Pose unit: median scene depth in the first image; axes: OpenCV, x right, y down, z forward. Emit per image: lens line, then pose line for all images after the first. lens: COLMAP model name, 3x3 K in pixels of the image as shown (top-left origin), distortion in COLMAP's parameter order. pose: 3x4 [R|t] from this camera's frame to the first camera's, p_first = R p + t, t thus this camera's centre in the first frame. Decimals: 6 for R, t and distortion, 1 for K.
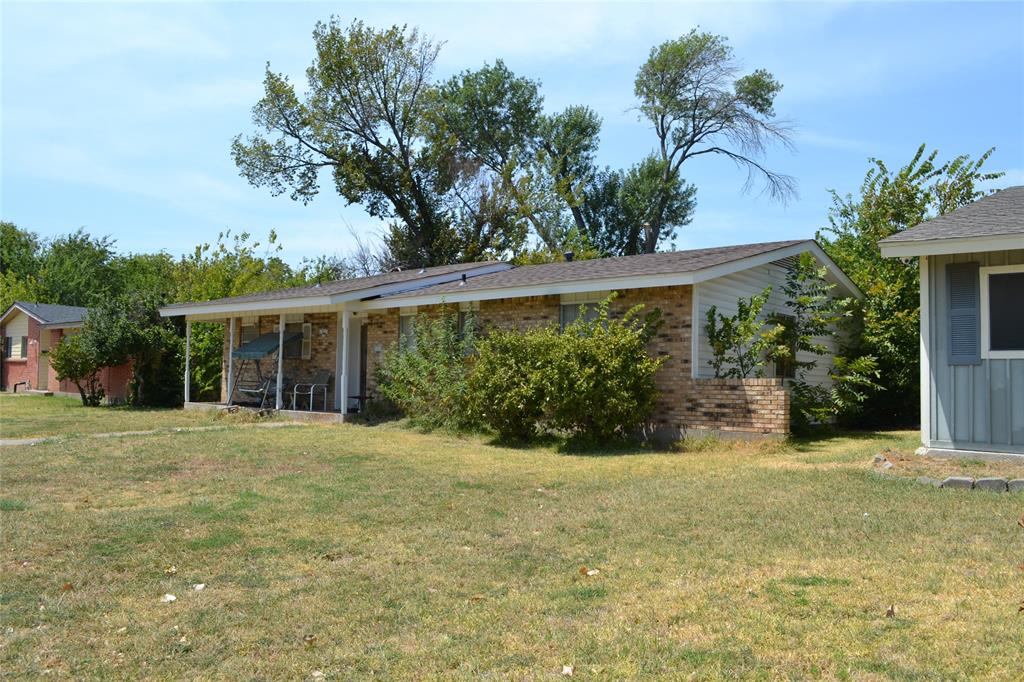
lens RADIAL K [[833.0, 0, 512.0], [0, 833.0, 341.3], [0, 0, 1]] dist [-0.015670, -0.001790]
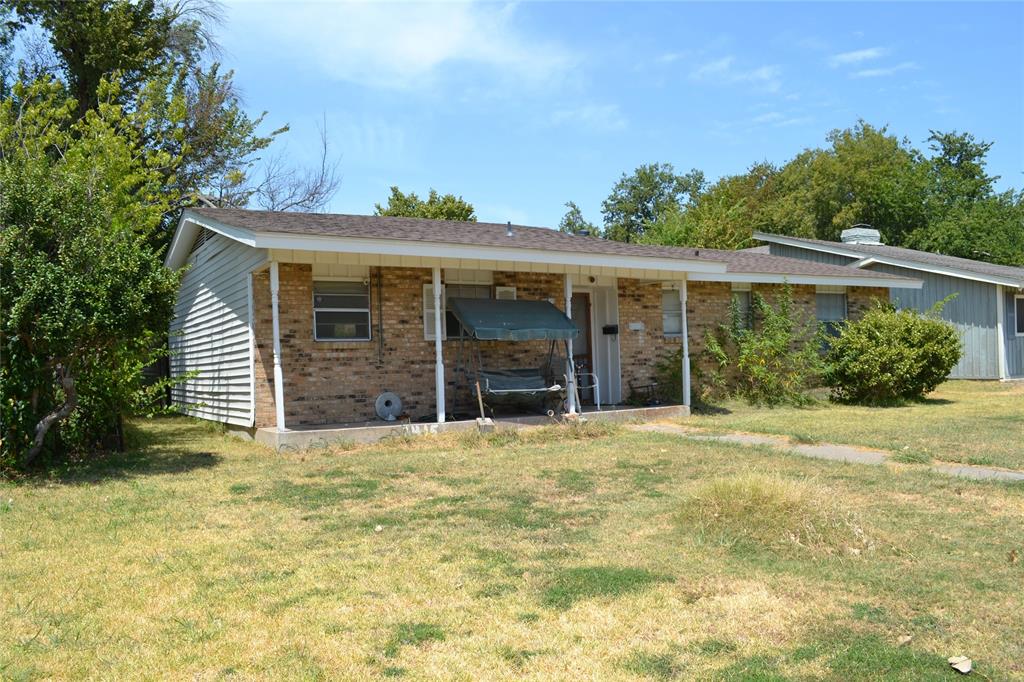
lens RADIAL K [[833.0, 0, 511.9], [0, 833.0, 341.7], [0, 0, 1]] dist [-0.015670, -0.001790]
pose [[0.256943, 0.000011, 0.966427, -0.981299], [-0.010110, 0.999945, 0.002677, 0.022779], [-0.966374, -0.010459, 0.256929, 0.896878]]
